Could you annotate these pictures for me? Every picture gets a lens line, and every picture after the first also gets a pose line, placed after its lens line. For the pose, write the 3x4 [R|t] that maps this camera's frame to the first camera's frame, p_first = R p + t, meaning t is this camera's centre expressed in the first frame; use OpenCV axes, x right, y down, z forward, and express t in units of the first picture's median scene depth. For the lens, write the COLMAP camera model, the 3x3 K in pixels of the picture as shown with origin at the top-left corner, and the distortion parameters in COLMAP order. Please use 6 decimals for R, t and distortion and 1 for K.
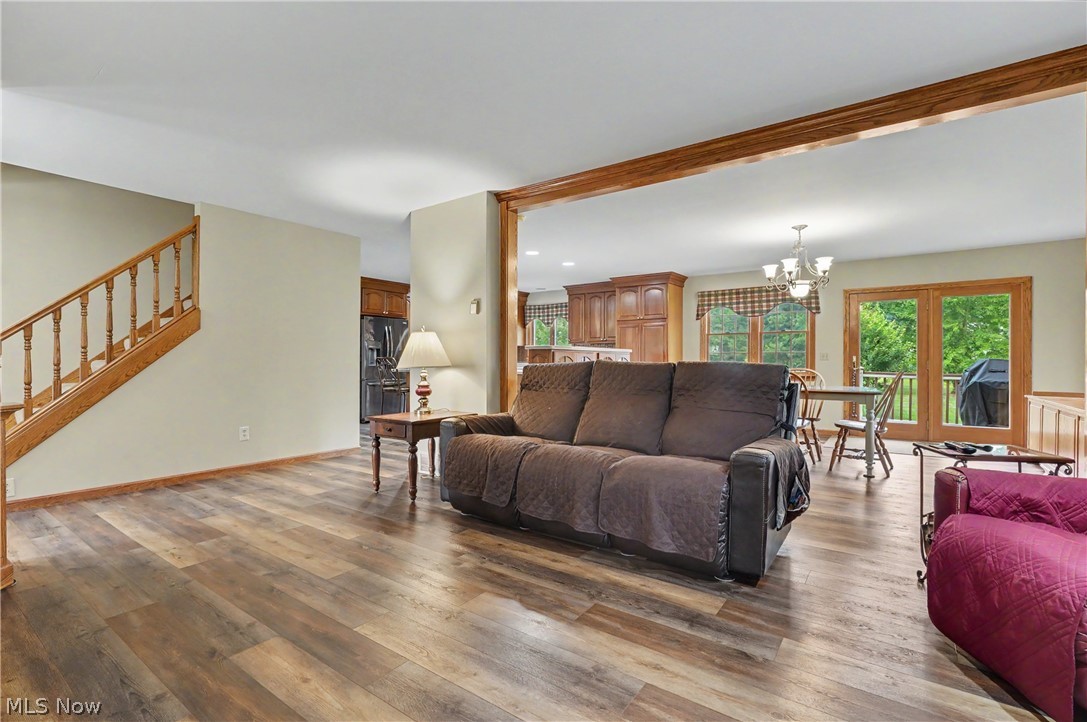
lens RADIAL K [[498.0, 0, 542.8], [0, 498.0, 365.4], [0, 0, 1]] dist [-0.003928, -0.000393]
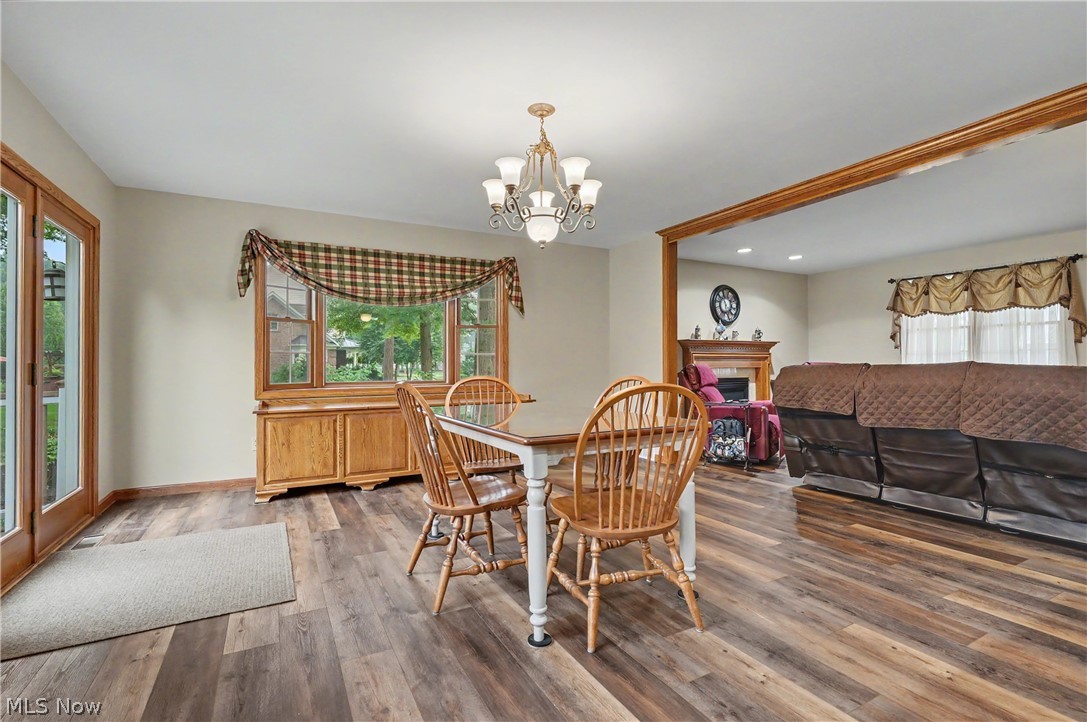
lens RADIAL K [[498.0, 0, 542.8], [0, 498.0, 365.4], [0, 0, 1]] dist [-0.003928, -0.000393]
pose [[-0.904153, -0.001104, 0.427207, 0.210335], [0.004242, 0.999924, 0.011562, -0.010023], [-0.427188, 0.012266, -0.904080, 1.077100]]
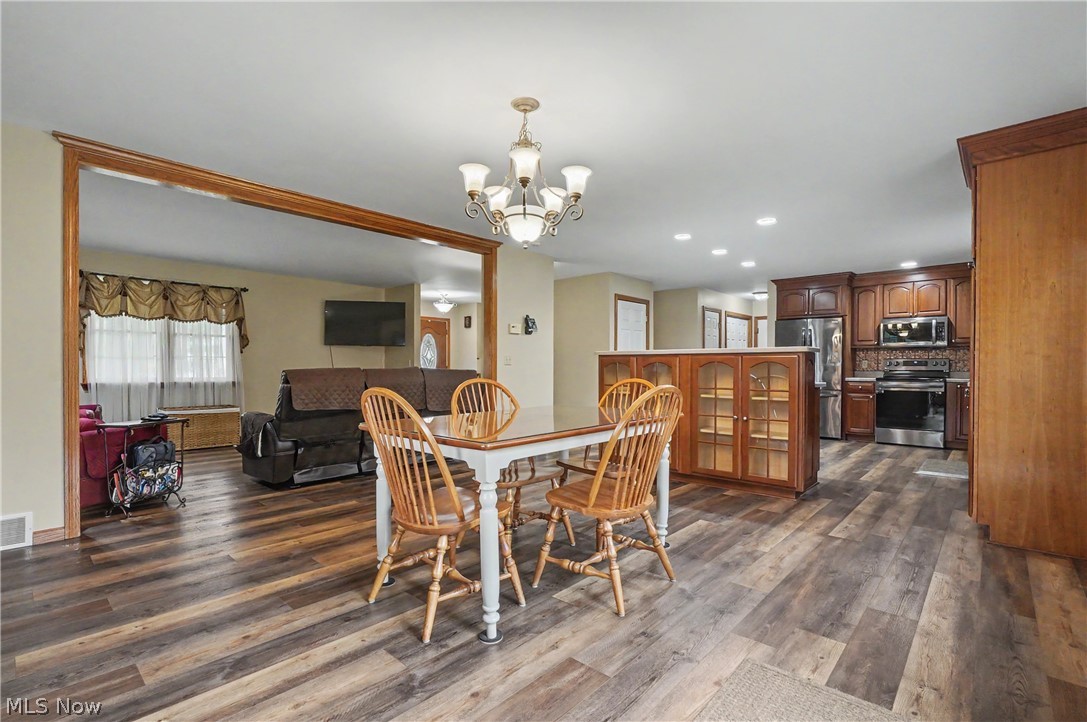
lens RADIAL K [[511.3, 0, 540.5], [0, 511.3, 367.7], [0, 0, 1]] dist [-0.008495, -0.000234]
pose [[-0.100435, -0.004590, -0.994933, 0.754547], [-0.011066, 0.999933, -0.003496, -0.005036], [0.994882, 0.010659, -0.100479, 0.781974]]
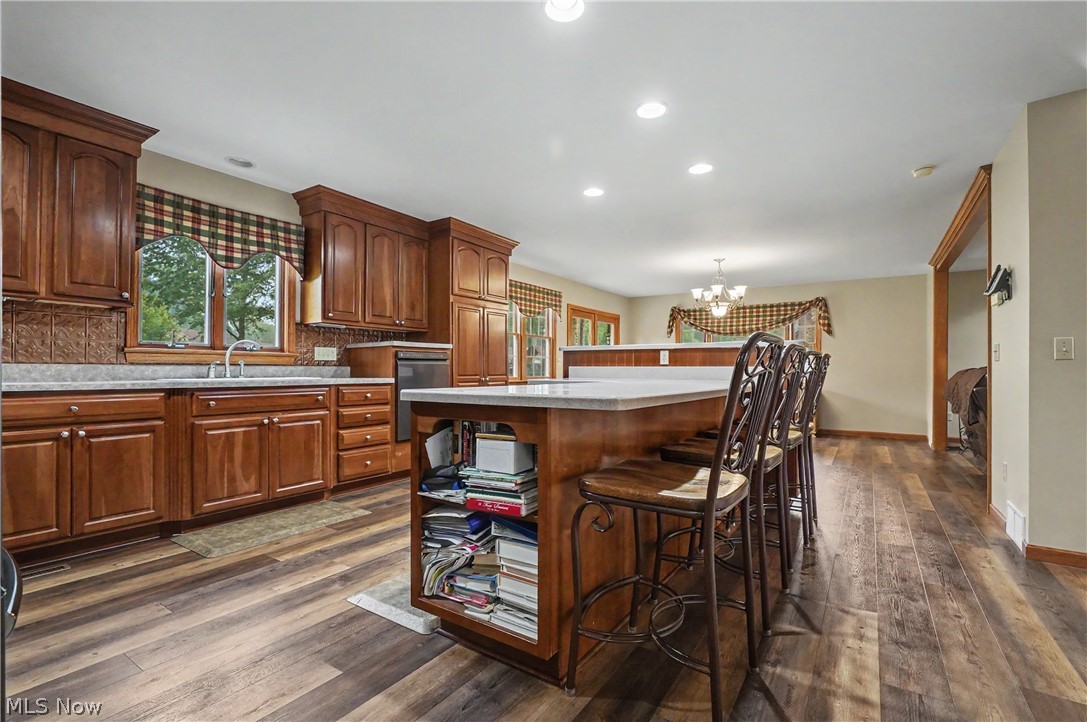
lens RADIAL K [[498.0, 0, 542.8], [0, 498.0, 365.4], [0, 0, 1]] dist [-0.003928, -0.000393]
pose [[-0.041841, -0.003143, 0.999119, -0.520417], [-0.007164, 0.999970, 0.002845, -0.012582], [-0.999099, -0.007039, -0.041863, 1.084447]]
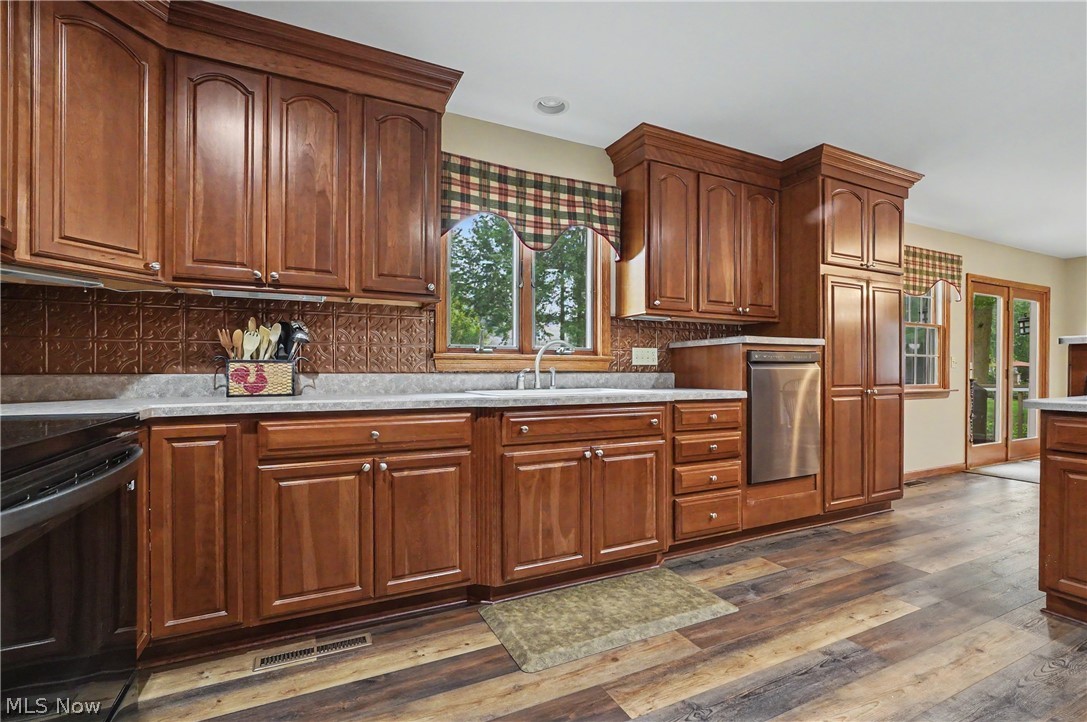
lens RADIAL K [[498.0, 0, 542.8], [0, 498.0, 365.4], [0, 0, 1]] dist [-0.003928, -0.000393]
pose [[0.462411, -0.004471, 0.886655, -0.346990], [0.001924, 0.999990, 0.004039, -0.016934], [-0.886664, -0.000161, 0.462415, 1.199436]]
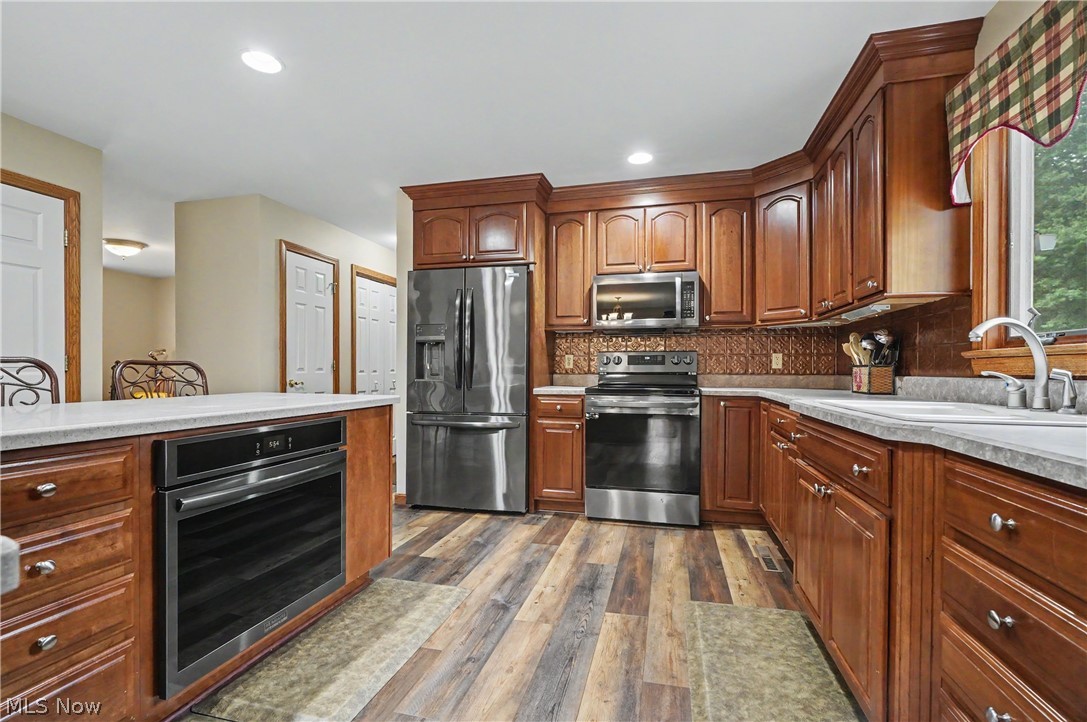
lens RADIAL K [[506.2, 0, 528.6], [0, 506.2, 370.3], [0, 0, 1]] dist [-0.002037, -0.000204]
pose [[0.354404, -0.001471, -0.935091, 0.140097], [-0.005033, 0.999981, -0.003481, -0.011335], [0.935079, 0.005940, 0.354390, 1.107715]]
